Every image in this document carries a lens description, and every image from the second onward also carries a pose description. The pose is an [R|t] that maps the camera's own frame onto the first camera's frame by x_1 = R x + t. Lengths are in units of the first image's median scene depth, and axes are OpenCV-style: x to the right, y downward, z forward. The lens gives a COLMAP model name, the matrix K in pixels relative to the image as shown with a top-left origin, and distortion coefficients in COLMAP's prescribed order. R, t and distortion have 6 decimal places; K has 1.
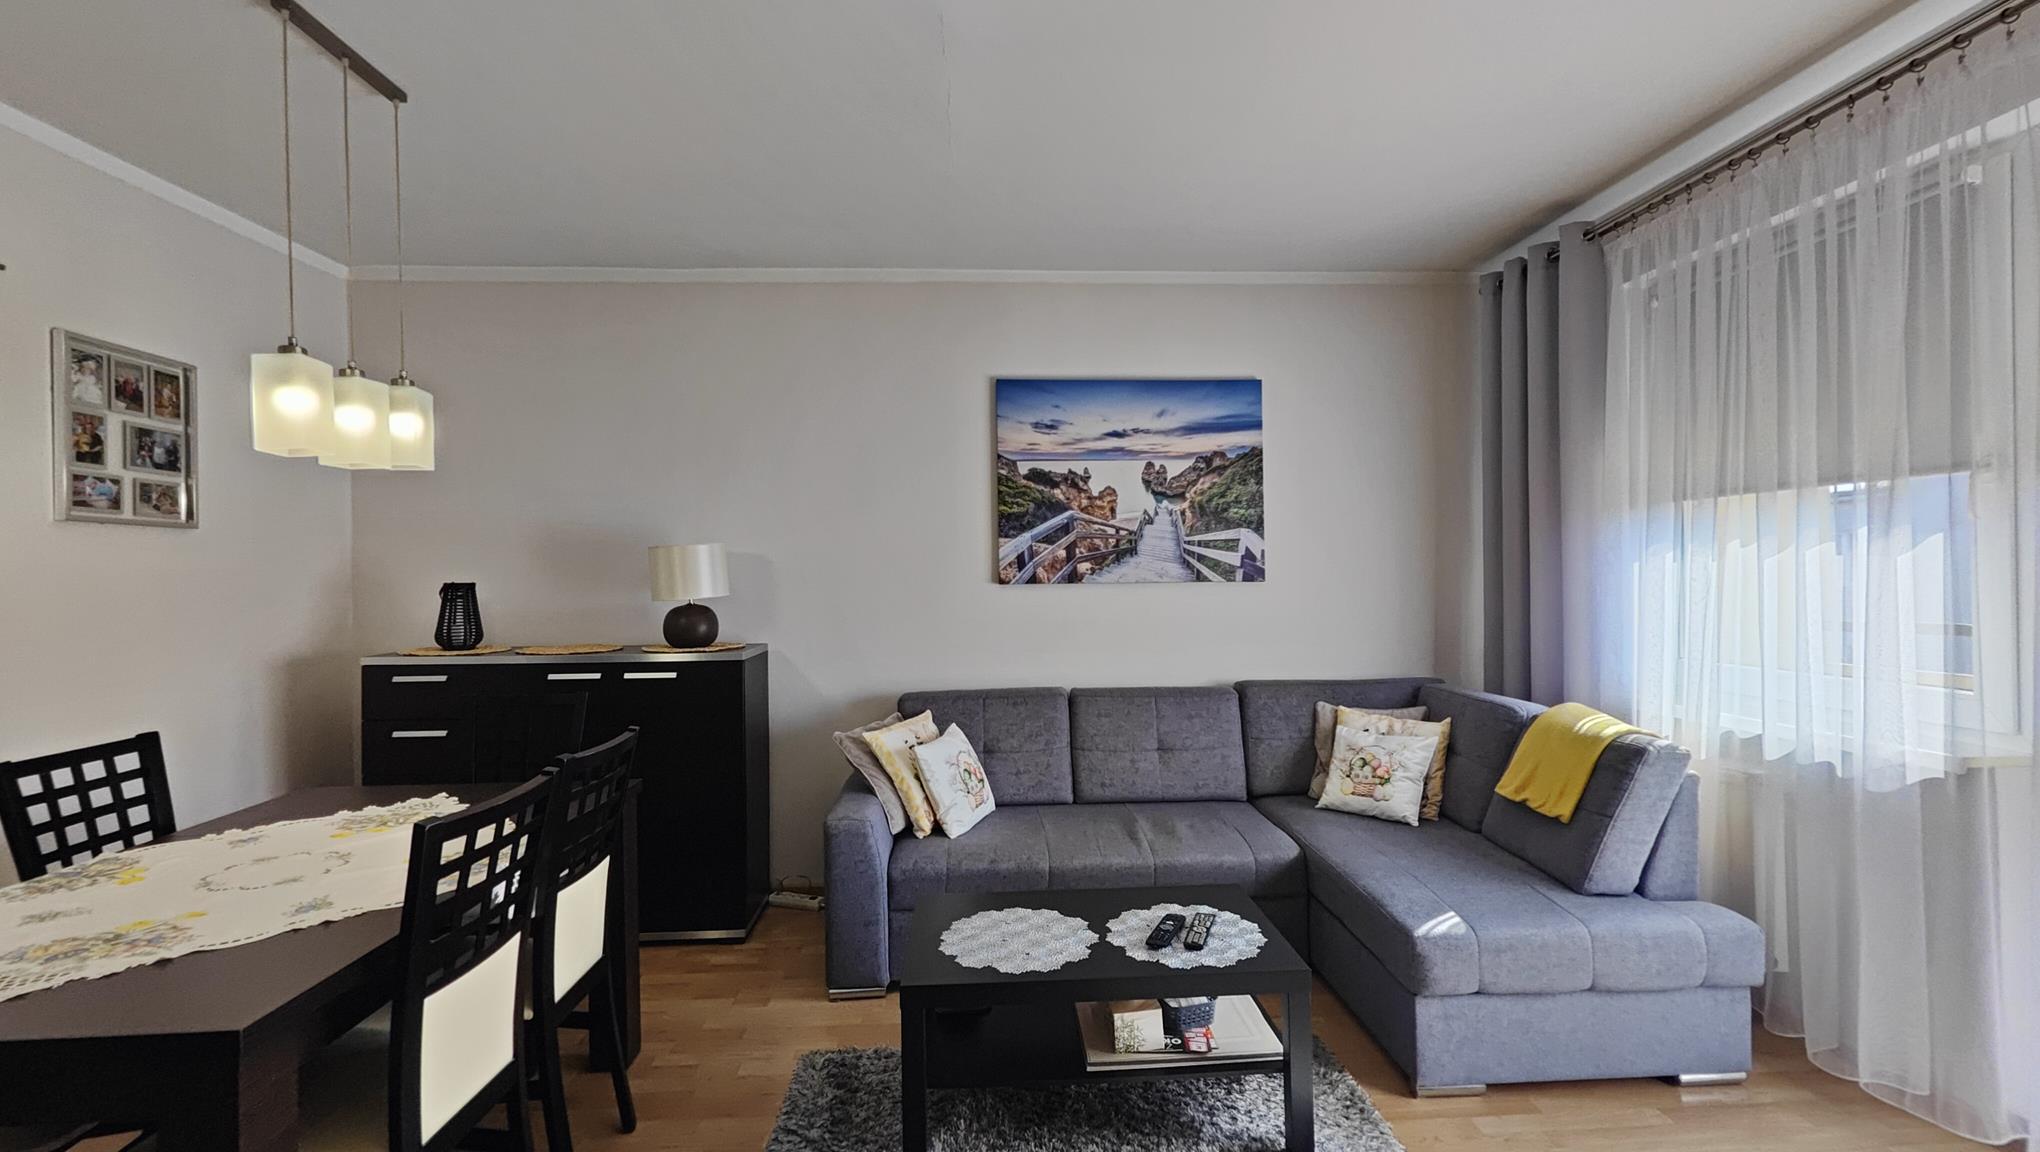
lens RADIAL K [[898.6, 0, 1019.5], [0, 898.6, 579.4], [0, 0, 1]] dist [0.007694, -0.001483]
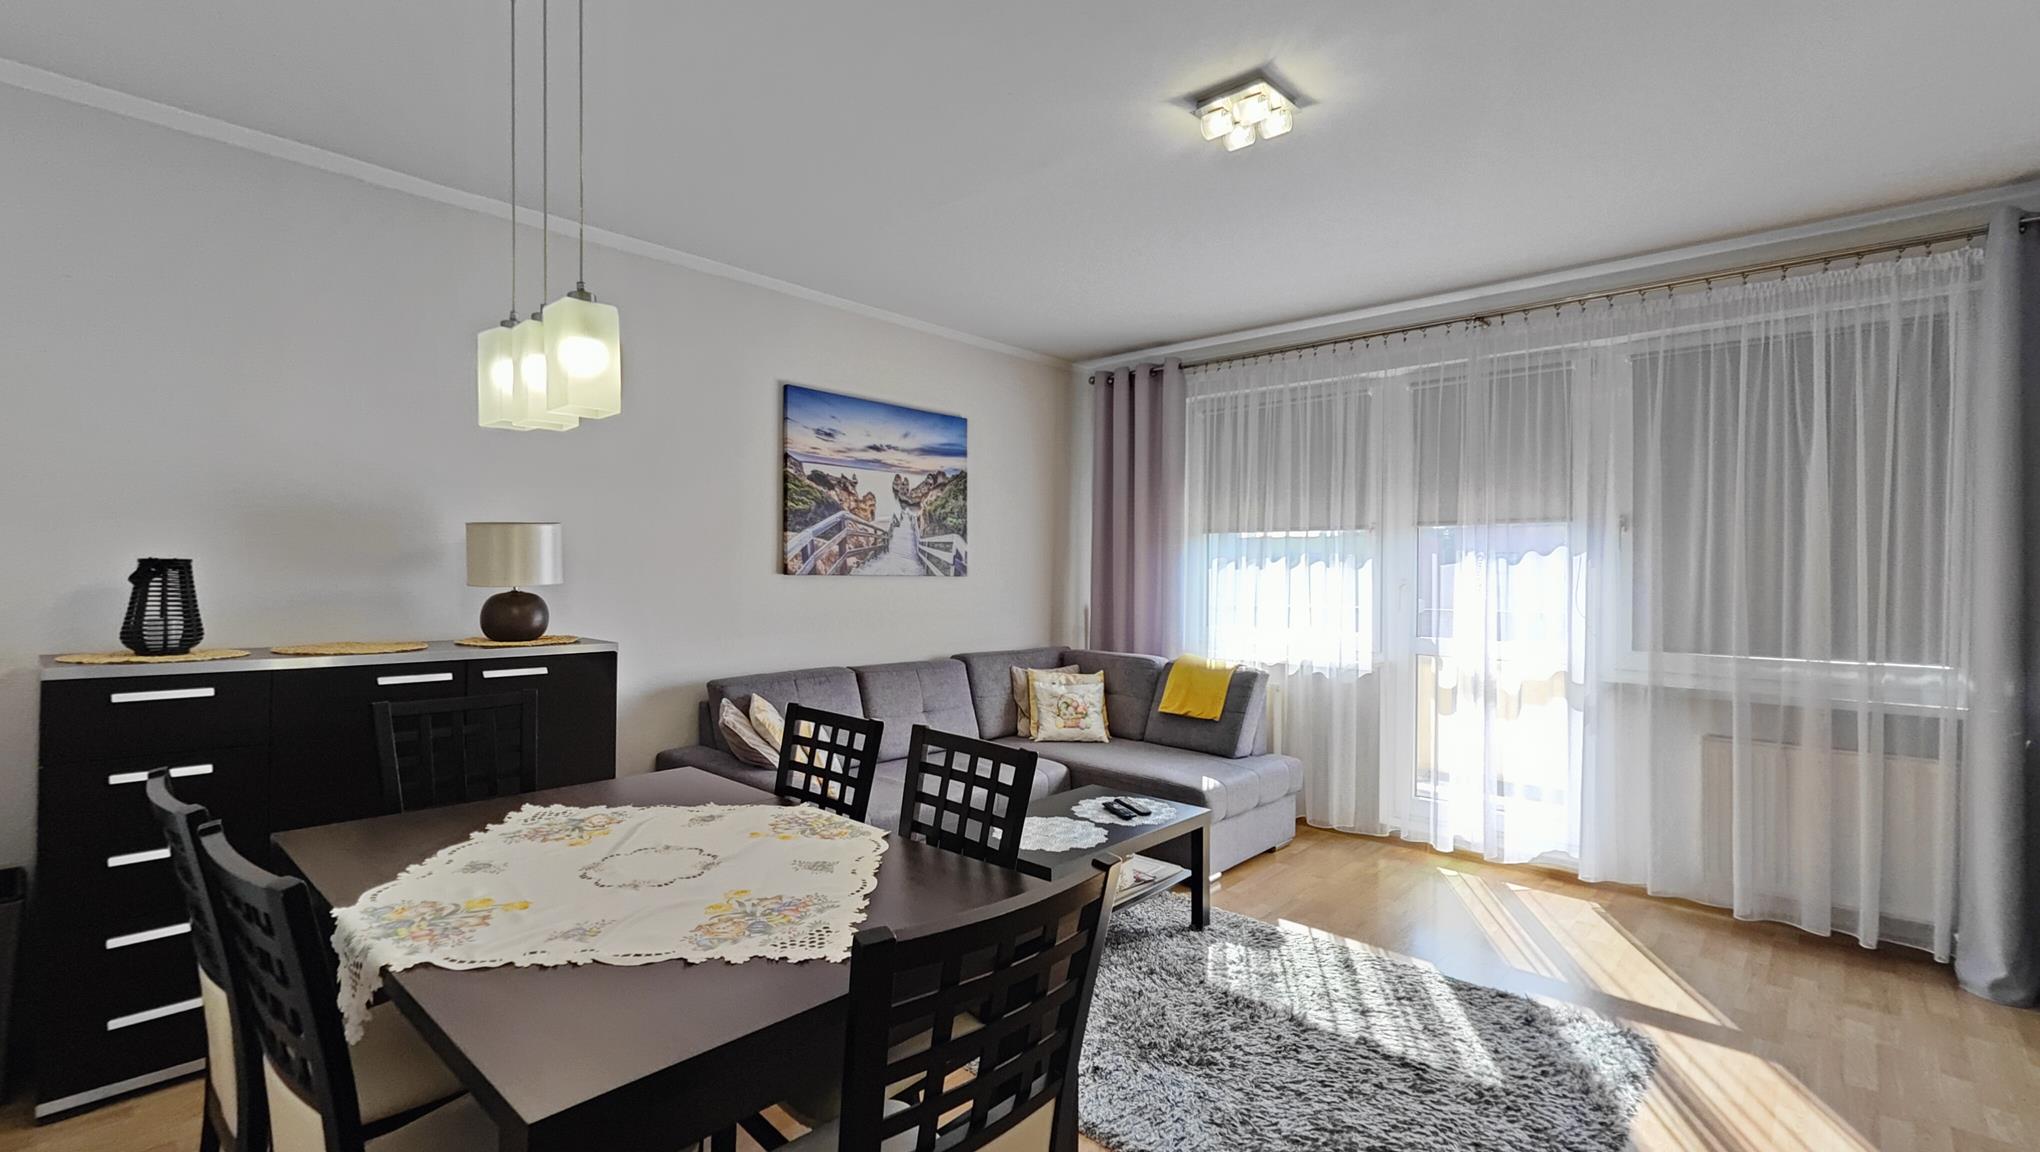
lens RADIAL K [[898.6, 0, 1027.6], [0, 898.6, 582.7], [0, 0, 1]] dist [0.007694, -0.001483]
pose [[0.712662, 0.012256, 0.701401, -0.570218], [-0.018320, 0.999832, 0.001144, 0.008401], [-0.701269, -0.013665, 0.712766, 0.028261]]
